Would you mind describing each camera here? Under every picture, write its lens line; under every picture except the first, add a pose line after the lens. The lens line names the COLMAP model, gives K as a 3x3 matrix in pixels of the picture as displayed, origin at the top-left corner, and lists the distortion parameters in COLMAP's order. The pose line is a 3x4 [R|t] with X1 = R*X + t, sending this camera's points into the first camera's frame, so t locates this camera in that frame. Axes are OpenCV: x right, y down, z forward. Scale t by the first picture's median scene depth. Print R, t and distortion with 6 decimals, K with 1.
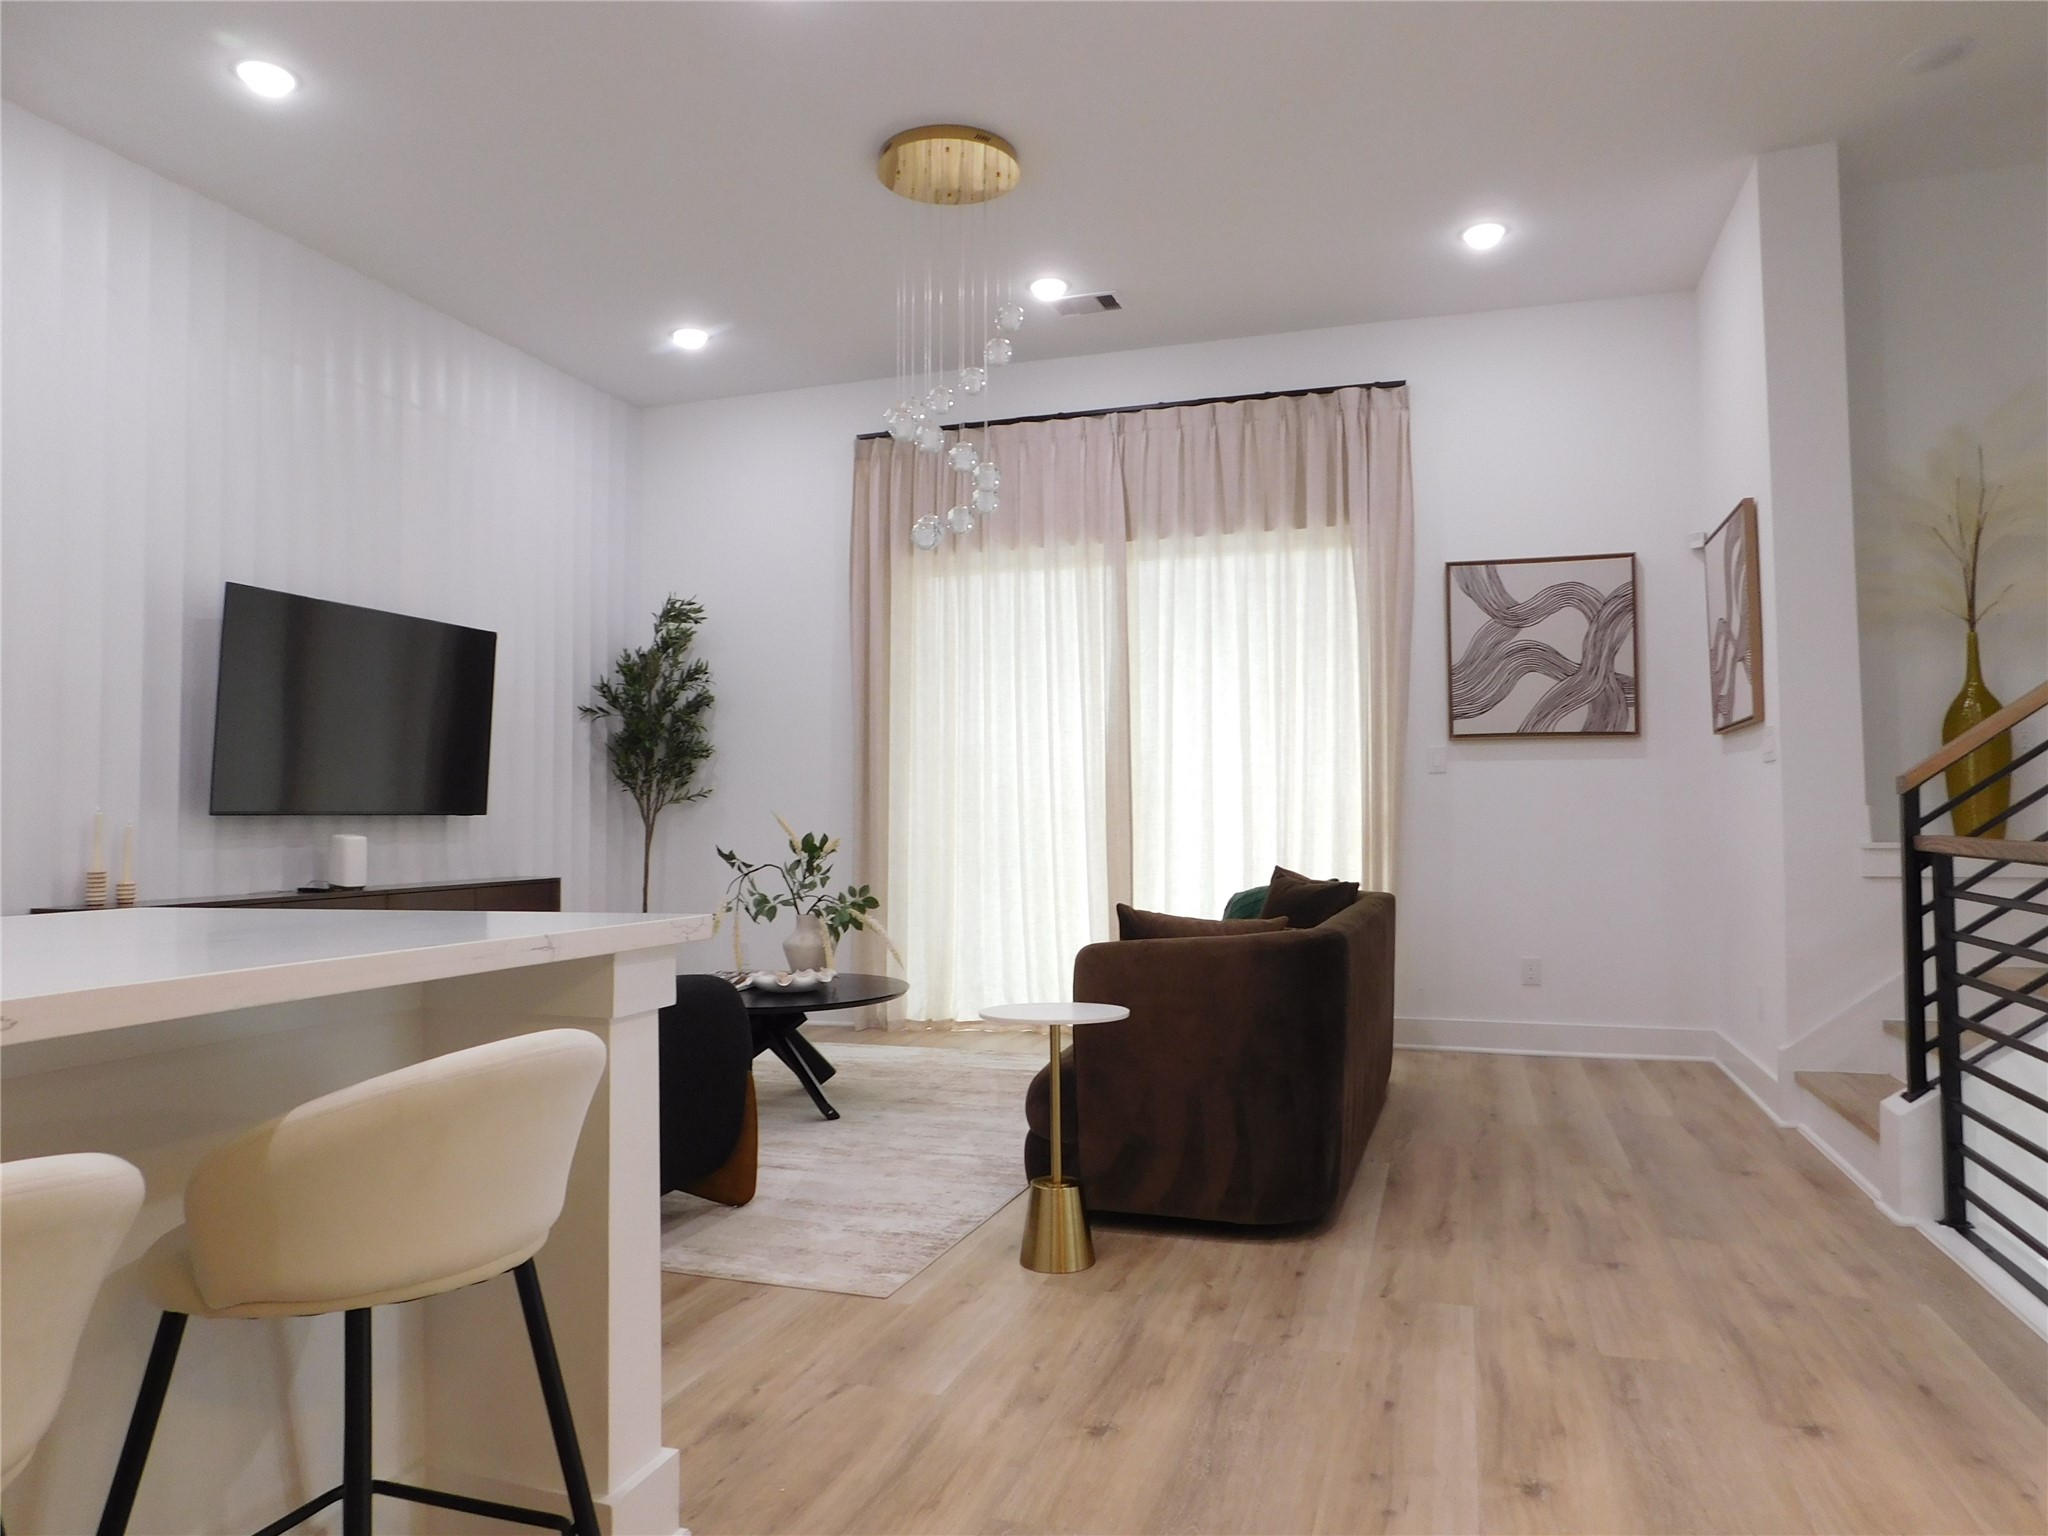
lens RADIAL K [[1364.2, 0, 1020.7], [0, 1364.2, 758.9], [0, 0, 1]] dist [-0.065498, 0.055593]
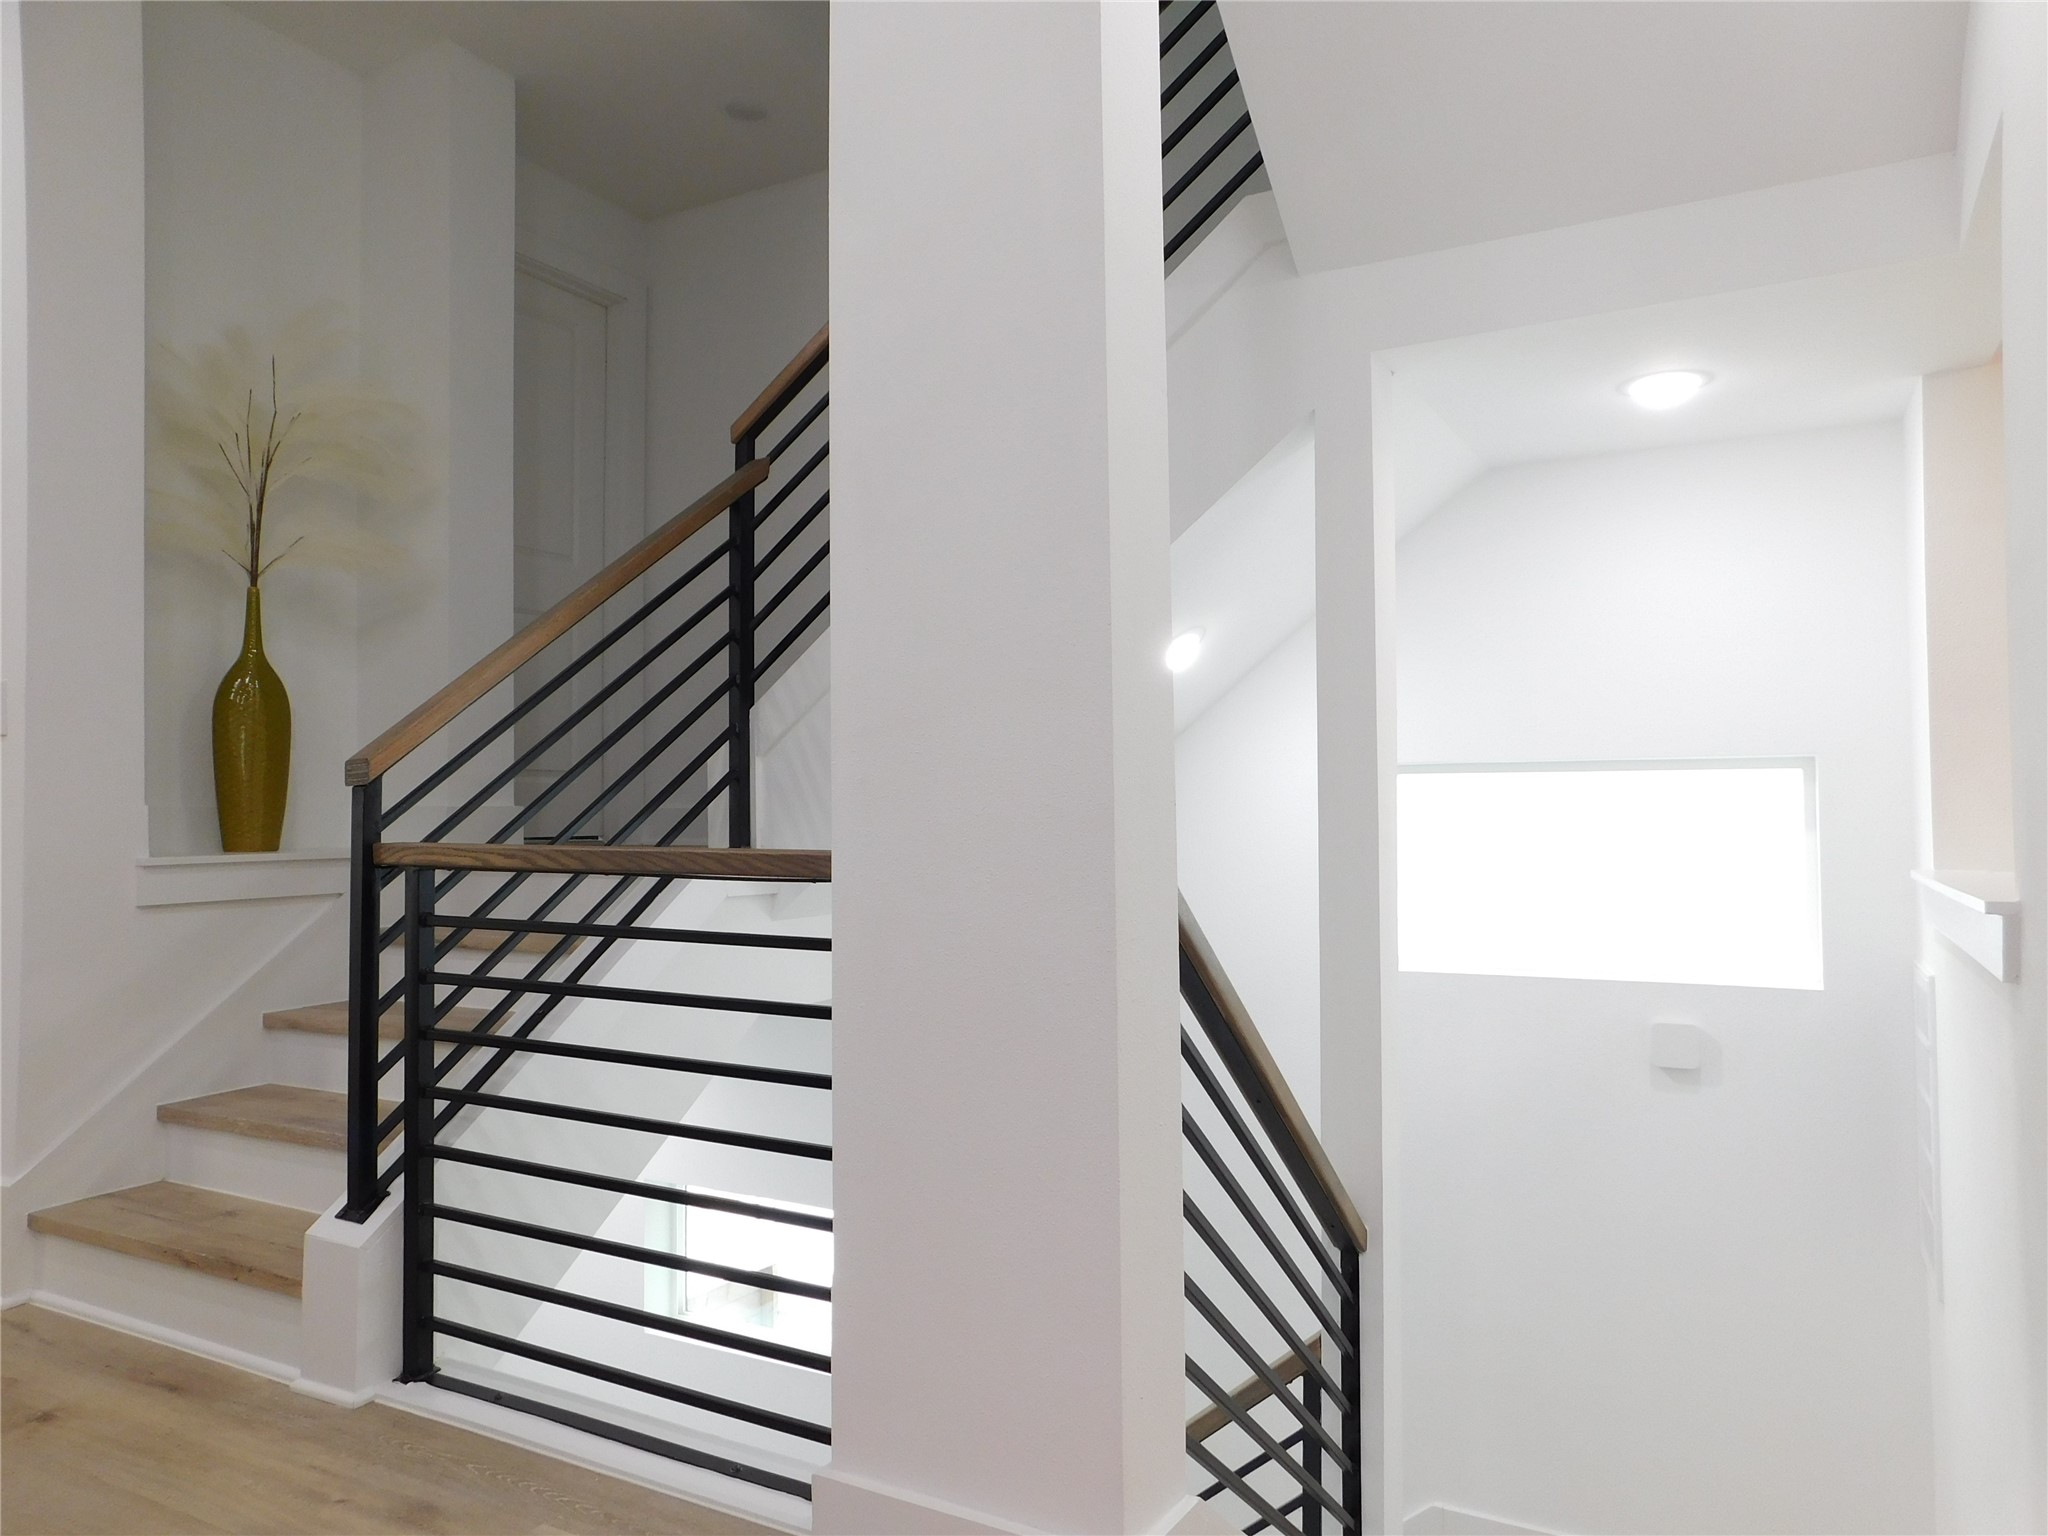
lens RADIAL K [[1364.2, 0, 1020.7], [0, 1364.2, 758.9], [0, 0, 1]] dist [-0.065498, 0.055593]
pose [[0.186731, 0.045080, 0.981376, 0.021234], [-0.033418, 0.998660, -0.039515, 0.022569], [-0.981843, -0.025417, 0.187987, 0.401528]]
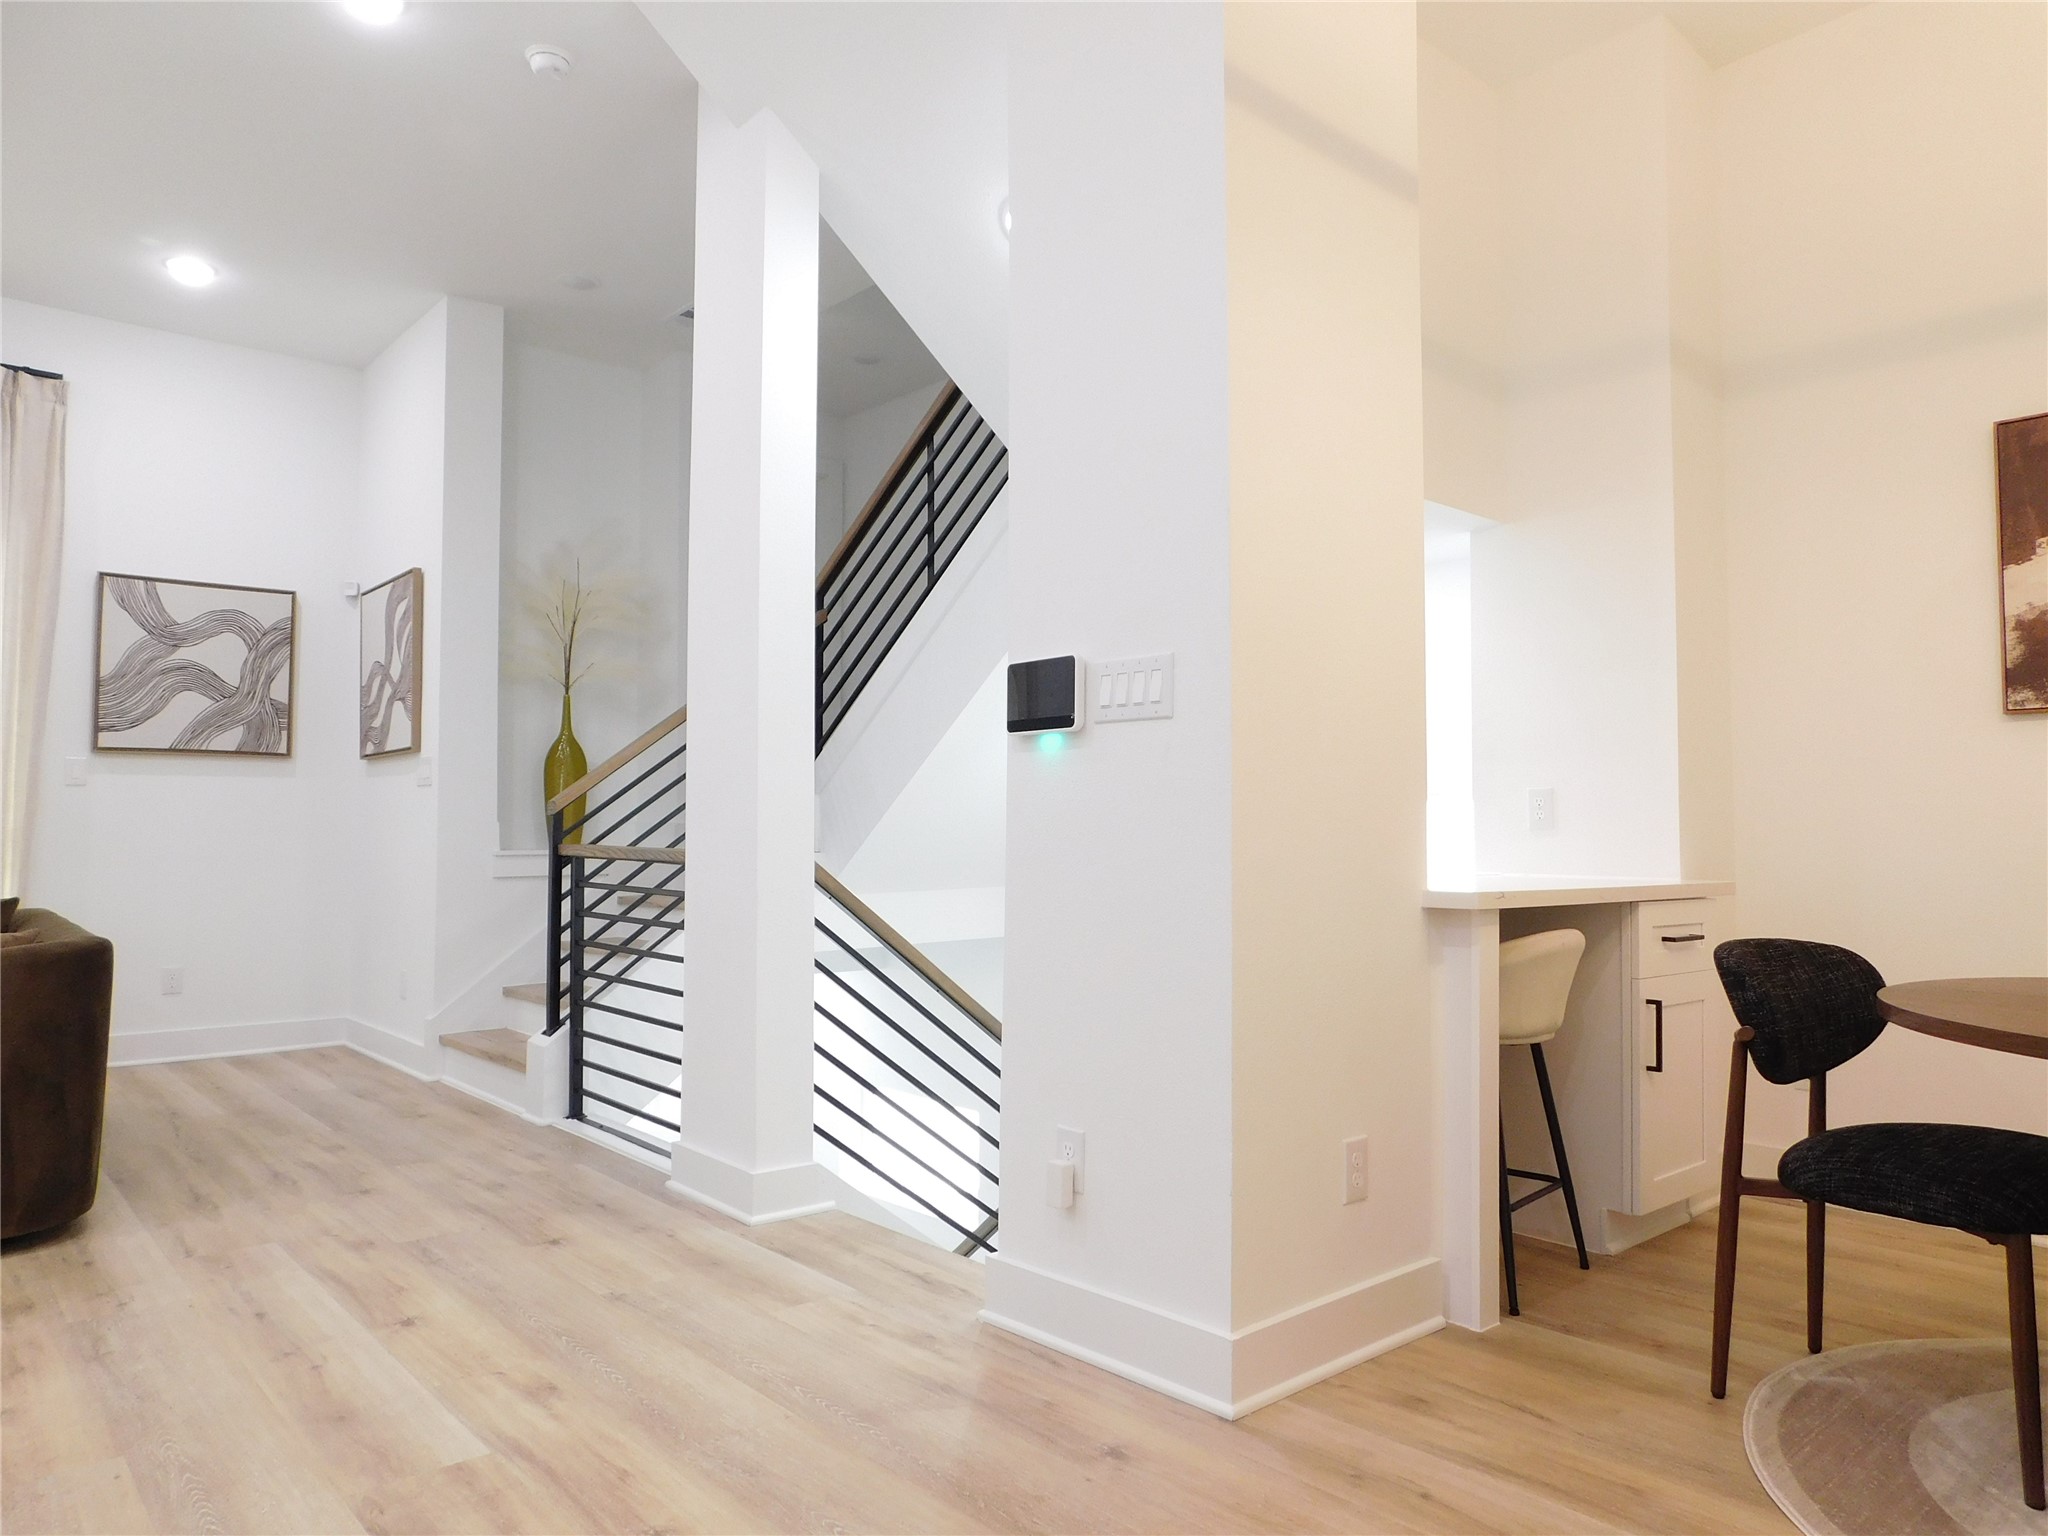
lens RADIAL K [[1364.2, 0, 1020.7], [0, 1364.2, 758.9], [0, 0, 1]] dist [-0.065498, 0.055593]
pose [[0.517020, 0.045763, 0.854749, -0.220287], [-0.035279, 0.998861, -0.032139, -0.001952], [-0.855246, -0.013538, 0.518045, -0.104196]]
